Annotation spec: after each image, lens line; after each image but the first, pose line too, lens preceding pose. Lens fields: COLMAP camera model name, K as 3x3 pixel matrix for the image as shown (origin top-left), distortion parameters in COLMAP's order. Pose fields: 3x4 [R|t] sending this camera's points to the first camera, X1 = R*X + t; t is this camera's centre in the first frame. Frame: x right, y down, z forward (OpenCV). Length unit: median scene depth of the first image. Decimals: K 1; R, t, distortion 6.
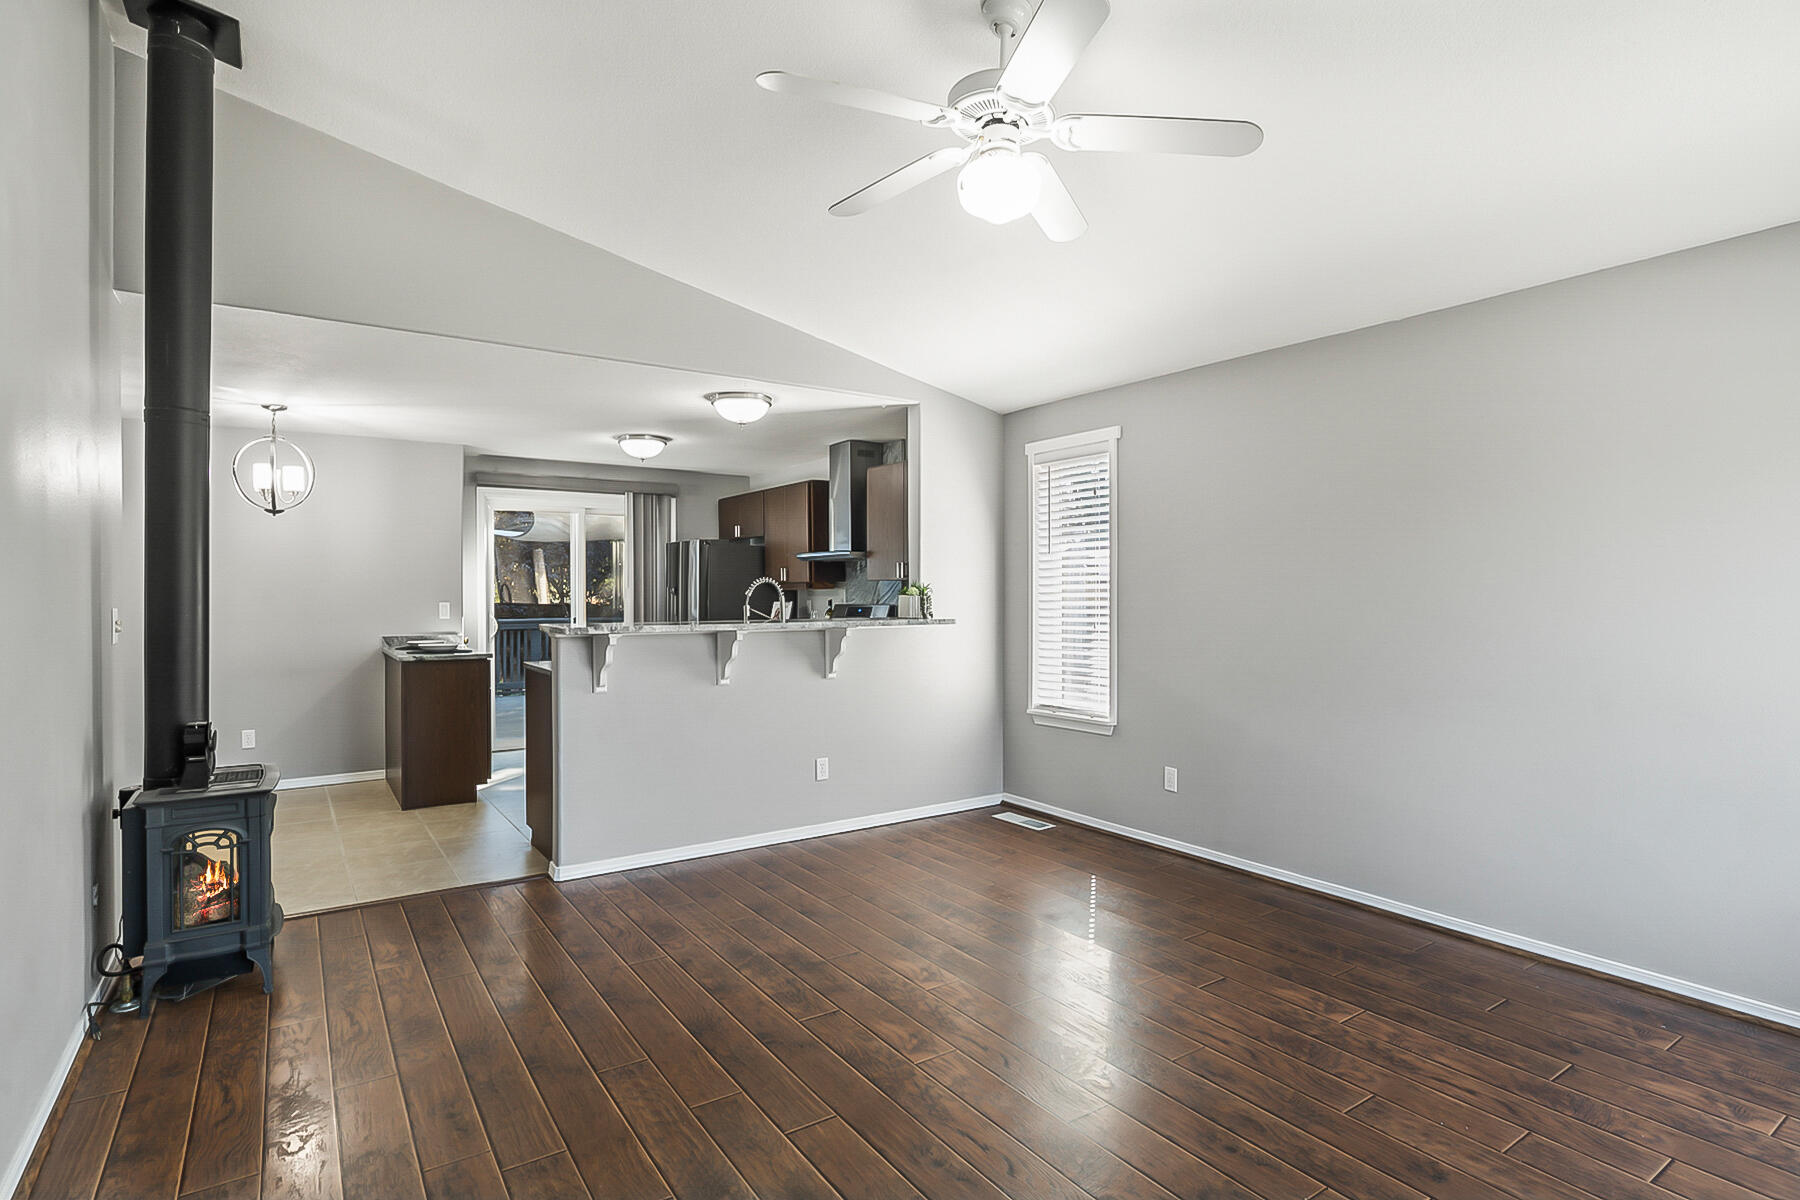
lens RADIAL K [[919.0, 0, 893.5], [0, 919.0, 592.6], [0, 0, 1]] dist [-0.001798, 0.000538]
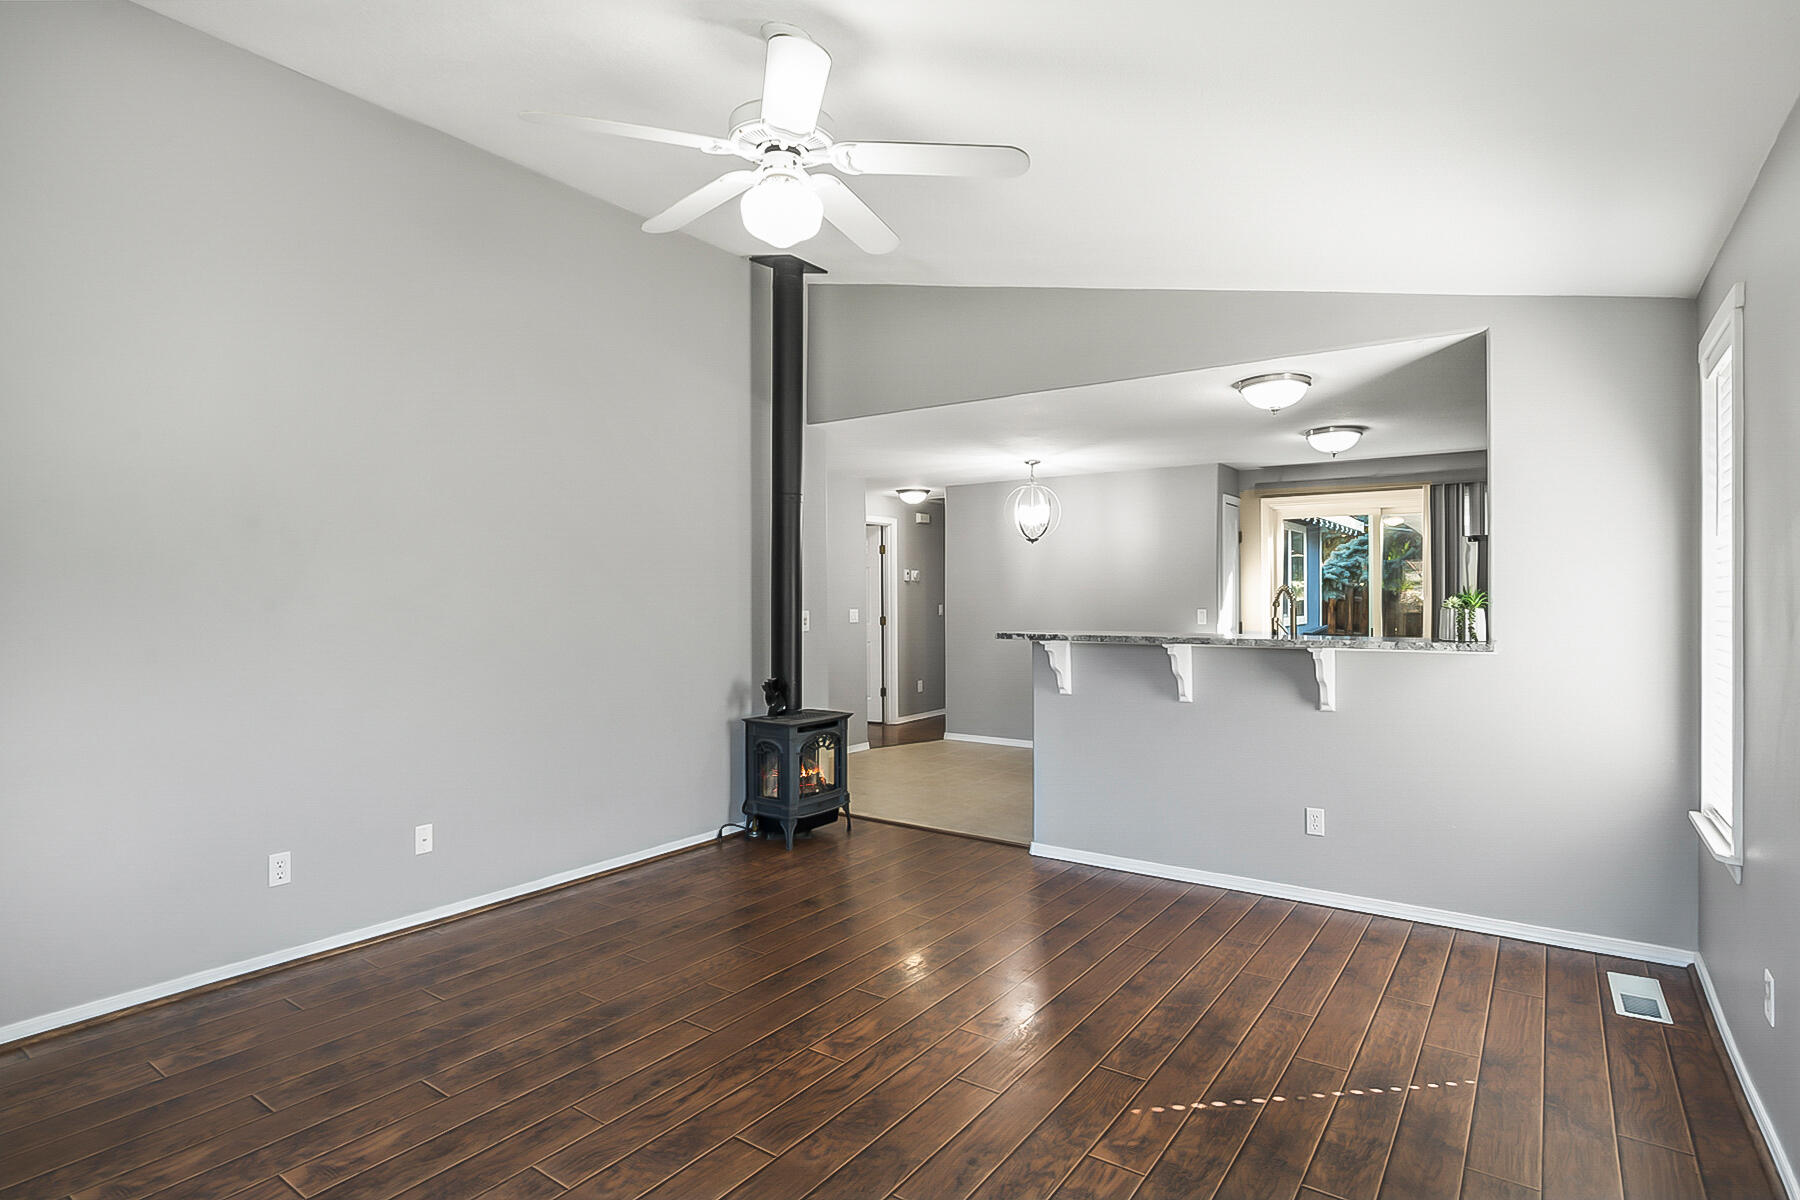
lens RADIAL K [[910.8, 0, 888.7], [0, 910.8, 589.6], [0, 0, 1]] dist [-0.013039, 0.000082]
pose [[0.350172, -0.007966, -0.936652, 0.537937], [-0.002272, 0.999954, -0.009354, -0.003234], [0.936683, 0.005404, 0.350137, 0.369318]]
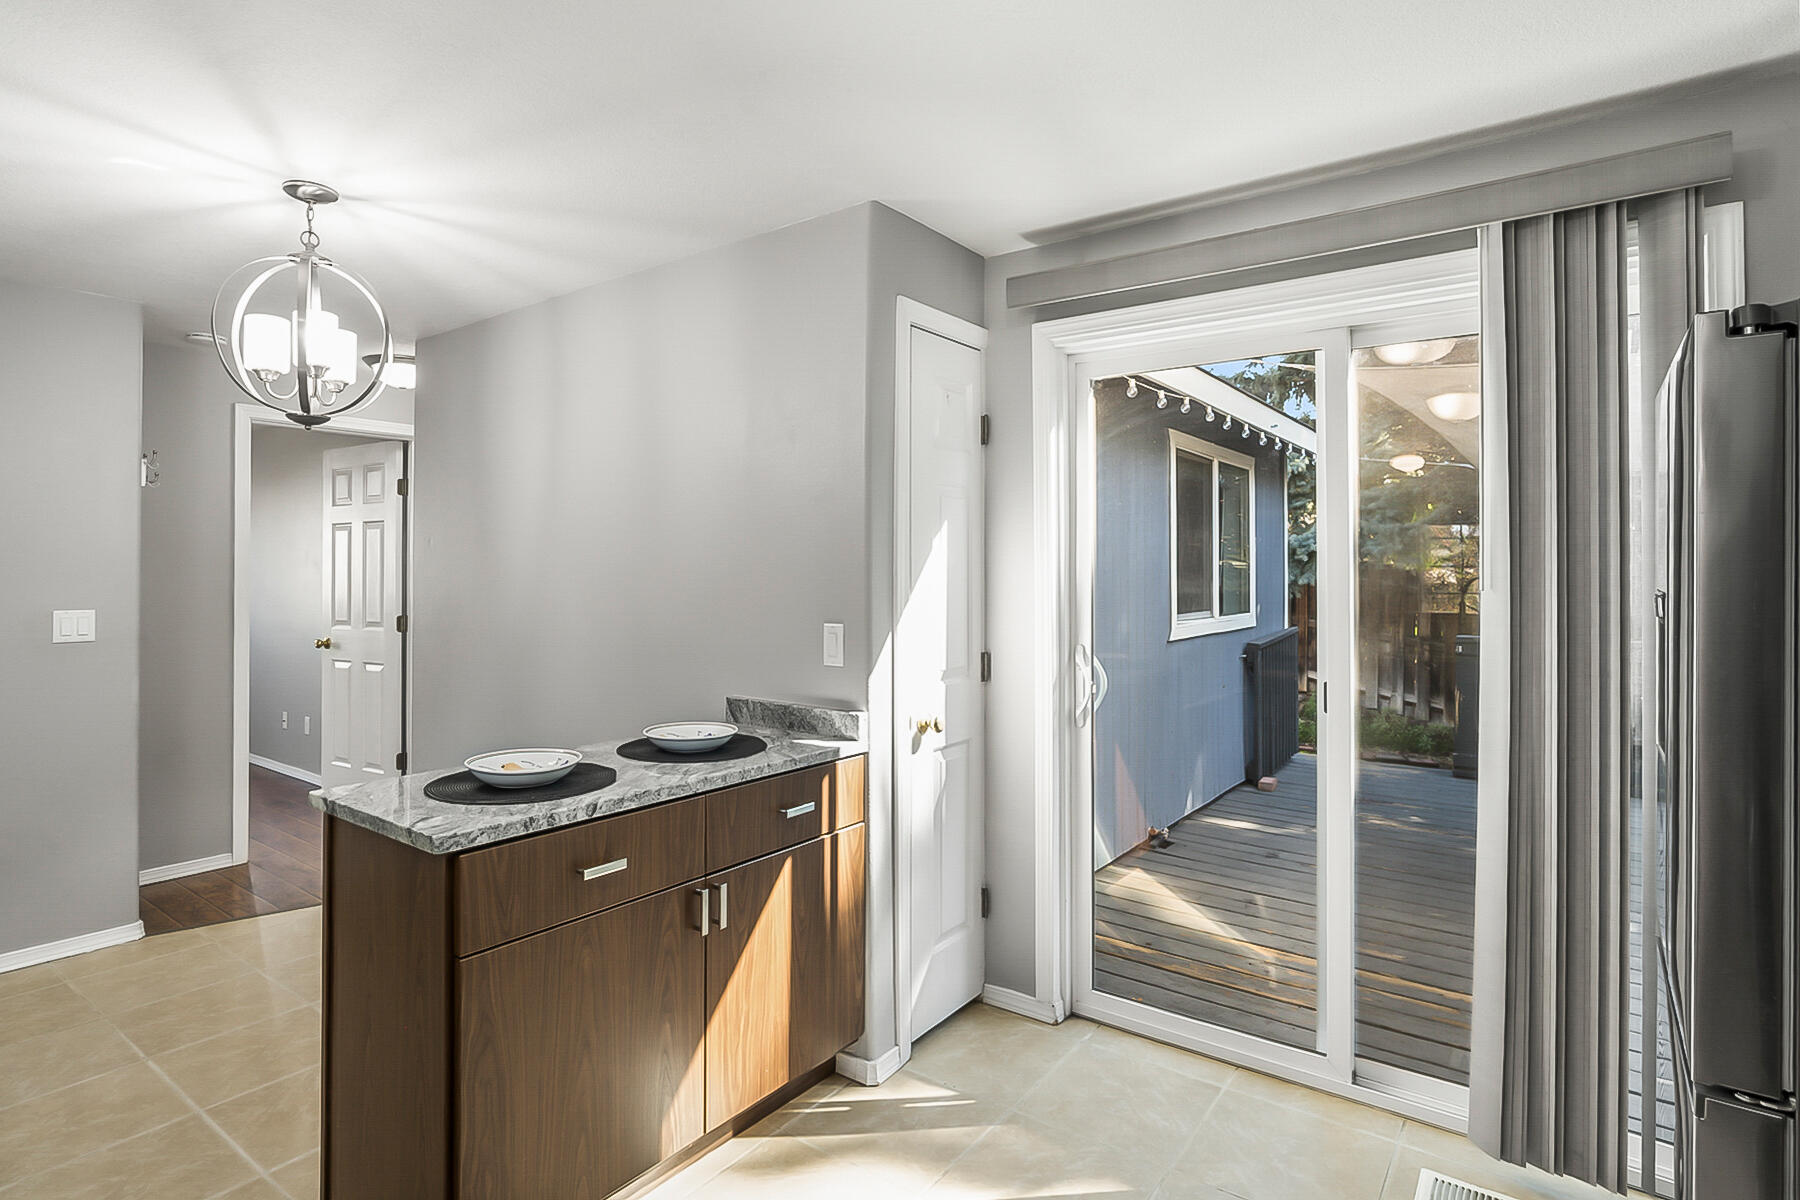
lens RADIAL K [[919.0, 0, 893.5], [0, 919.0, 592.6], [0, 0, 1]] dist [-0.001798, 0.000538]
pose [[0.337963, 0.021521, -0.940913, -0.155263], [-0.006892, 0.999768, 0.020392, -0.014181], [0.941134, -0.000407, 0.338033, 1.213575]]
